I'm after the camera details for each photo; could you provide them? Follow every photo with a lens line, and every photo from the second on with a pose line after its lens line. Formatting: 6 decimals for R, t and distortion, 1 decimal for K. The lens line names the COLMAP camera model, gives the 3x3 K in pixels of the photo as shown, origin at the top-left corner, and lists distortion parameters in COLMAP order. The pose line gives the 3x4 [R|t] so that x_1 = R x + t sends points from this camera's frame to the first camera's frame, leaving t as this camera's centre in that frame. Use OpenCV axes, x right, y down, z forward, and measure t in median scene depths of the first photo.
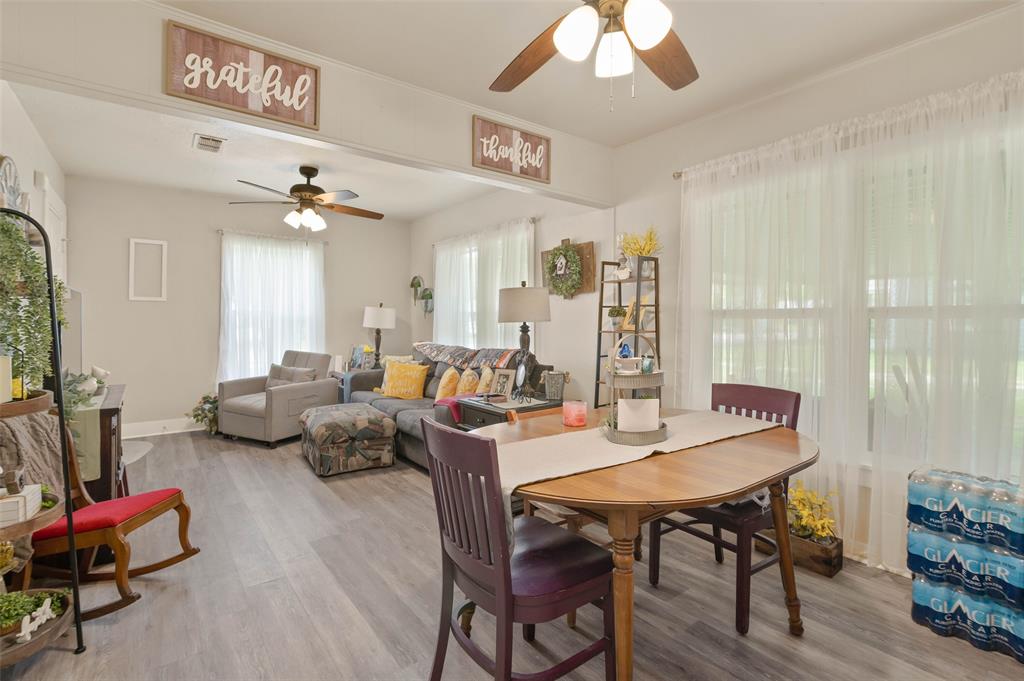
lens RADIAL K [[477.7, 0, 510.4], [0, 477.7, 328.8], [0, 0, 1]] dist [-0.004299, 0.000095]
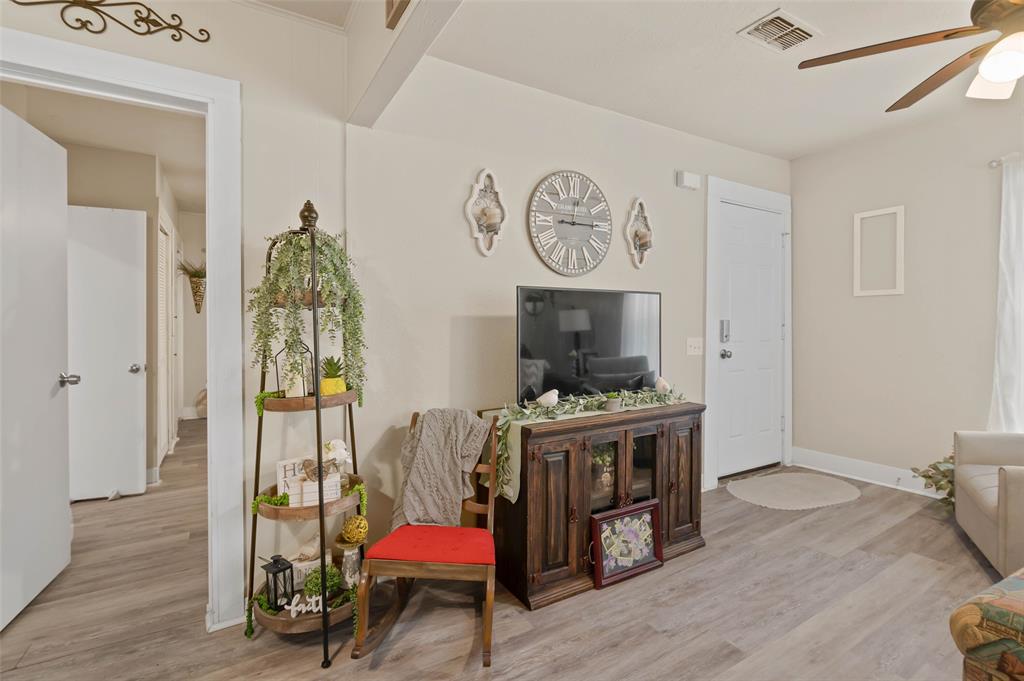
lens RADIAL K [[477.7, 0, 510.4], [0, 477.7, 328.8], [0, 0, 1]] dist [-0.004299, 0.000095]
pose [[-0.100481, 0.007430, -0.994911, 0.009725], [-0.010049, 0.999914, 0.008482, -0.009080], [0.994888, 0.010850, -0.100398, 0.531388]]
